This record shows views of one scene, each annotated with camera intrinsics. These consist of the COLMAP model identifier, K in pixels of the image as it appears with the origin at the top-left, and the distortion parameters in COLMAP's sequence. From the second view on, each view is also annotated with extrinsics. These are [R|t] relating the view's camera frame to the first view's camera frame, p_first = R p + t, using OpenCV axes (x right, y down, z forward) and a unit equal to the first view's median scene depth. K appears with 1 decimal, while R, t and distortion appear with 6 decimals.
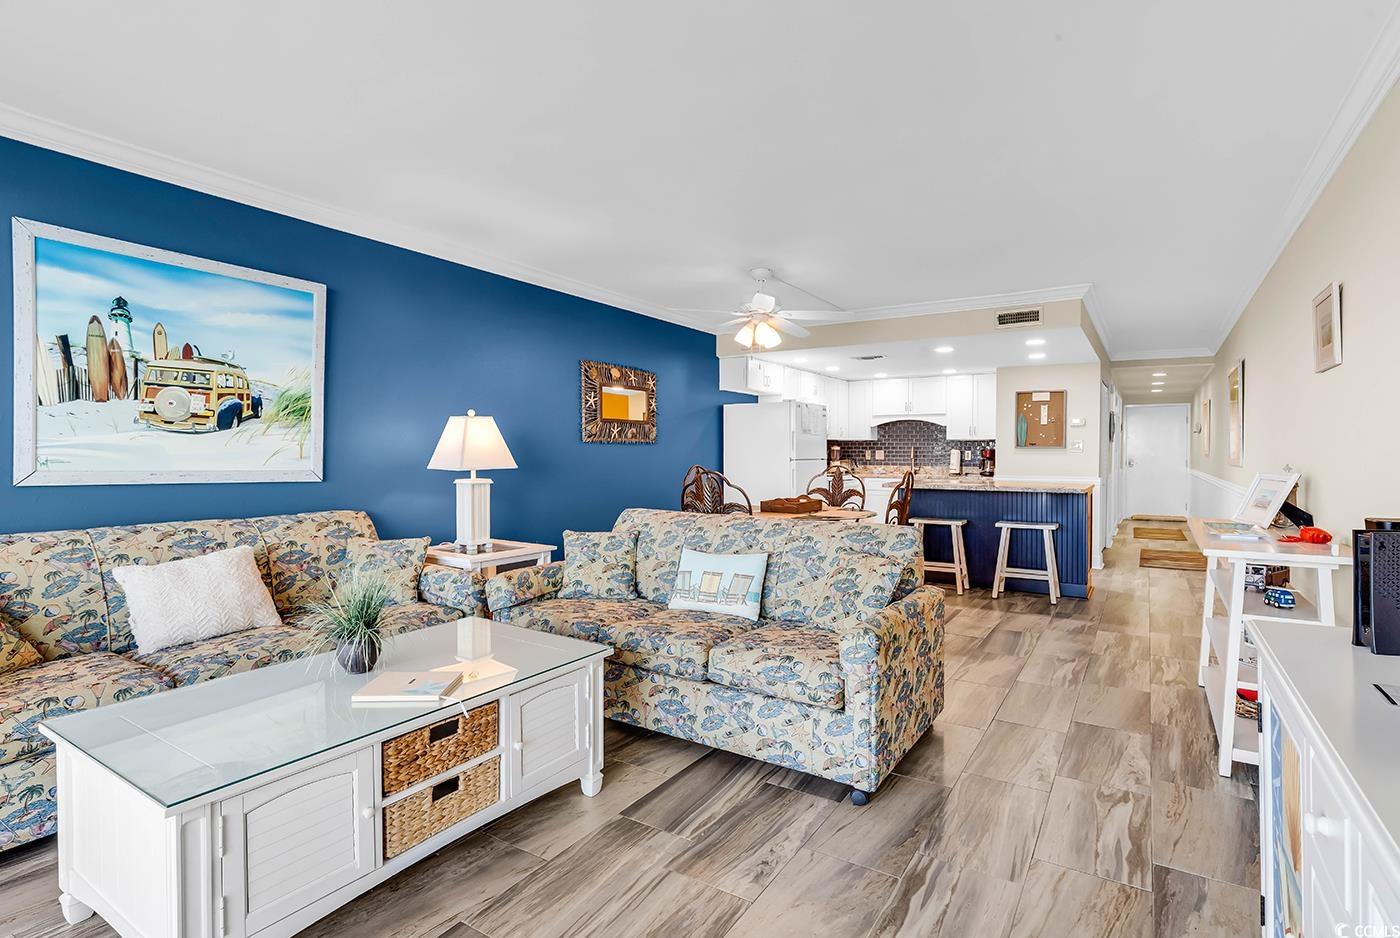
lens RADIAL K [[682.9, 0, 720.8], [0, 682.9, 469.4], [0, 0, 1]] dist [0.000869, -0.000307]
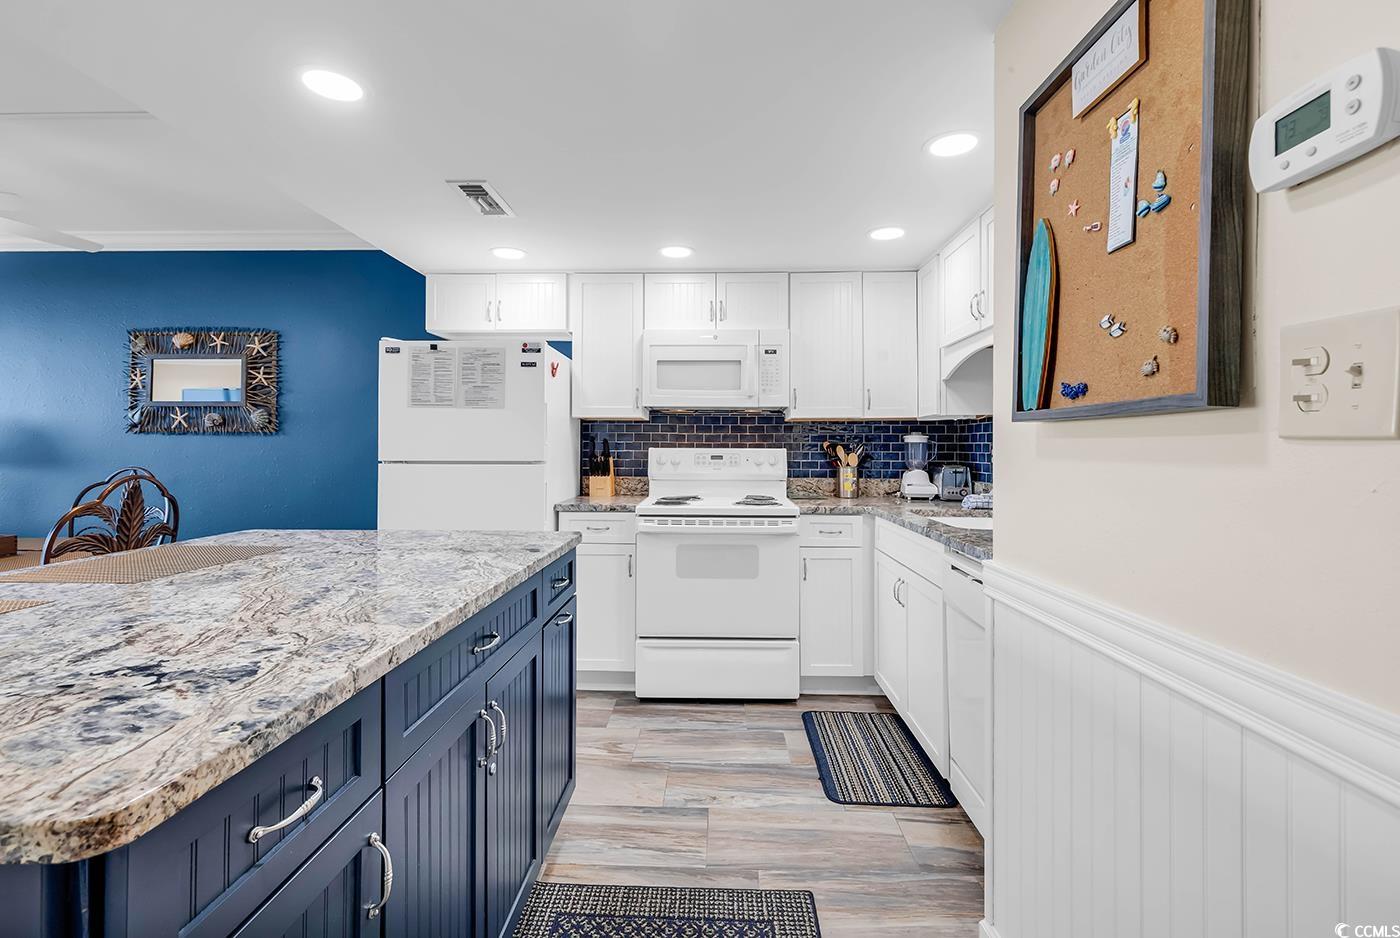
lens RADIAL K [[635.0, 0, 701.2], [0, 635.0, 439.8], [0, 0, 1]] dist [-0.000413, -0.000077]
pose [[0.490444, -0.013704, -0.871365, 1.150285], [-0.027024, 0.999156, -0.030924, -0.040334], [0.871054, 0.038714, 0.489660, 1.819678]]
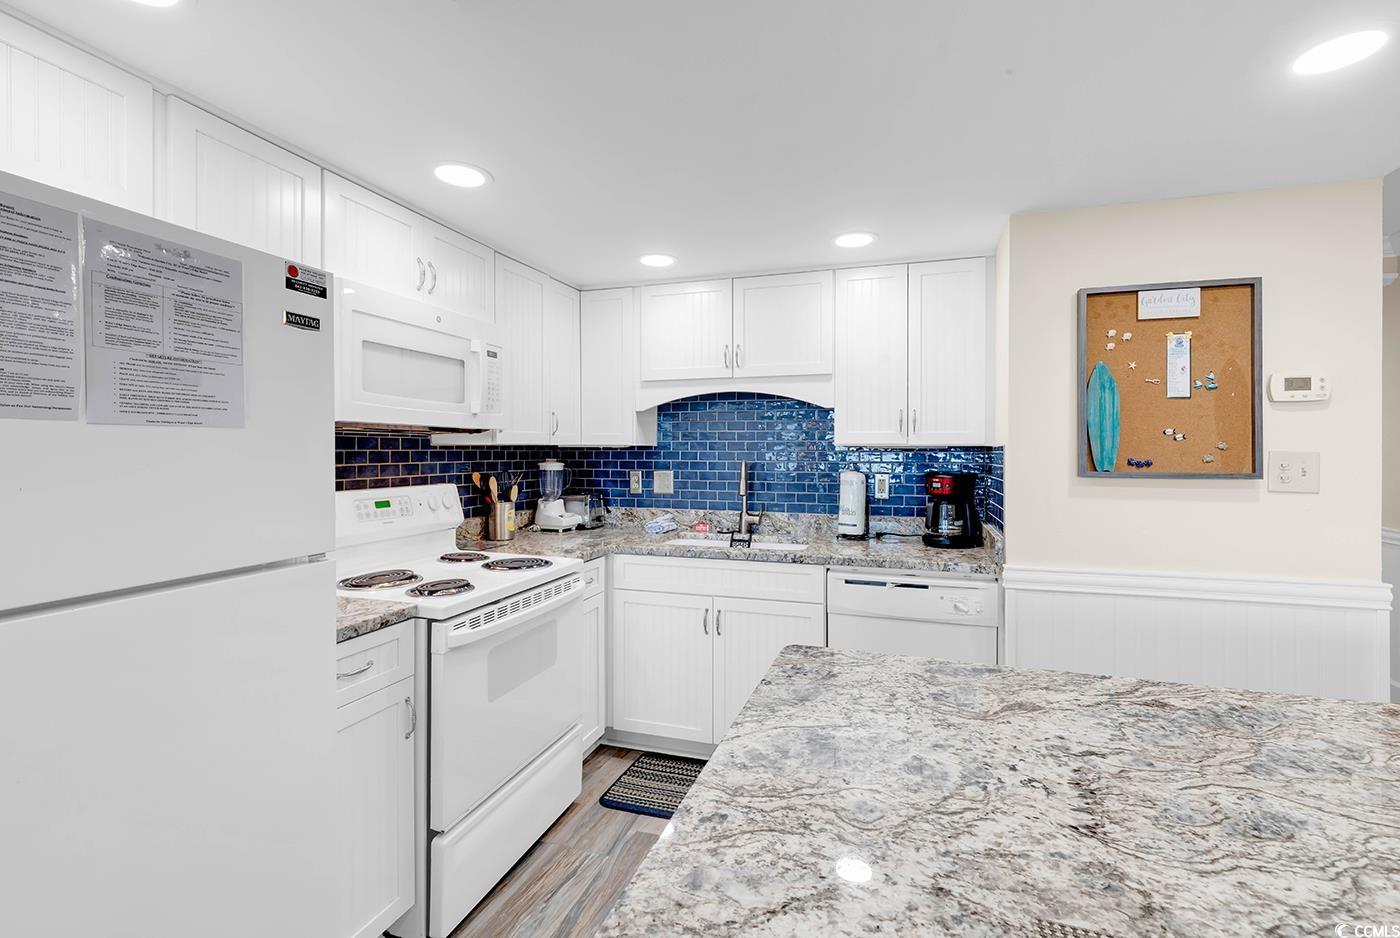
lens RADIAL K [[631.9, 0, 697.7], [0, 631.9, 449.3], [0, 0, 1]] dist [0.011046, -0.000039]
pose [[0.973834, -0.002176, 0.227249, 0.437496], [0.008537, 0.999599, -0.027014, -0.079290], [-0.227099, 0.028247, 0.973462, 1.648140]]
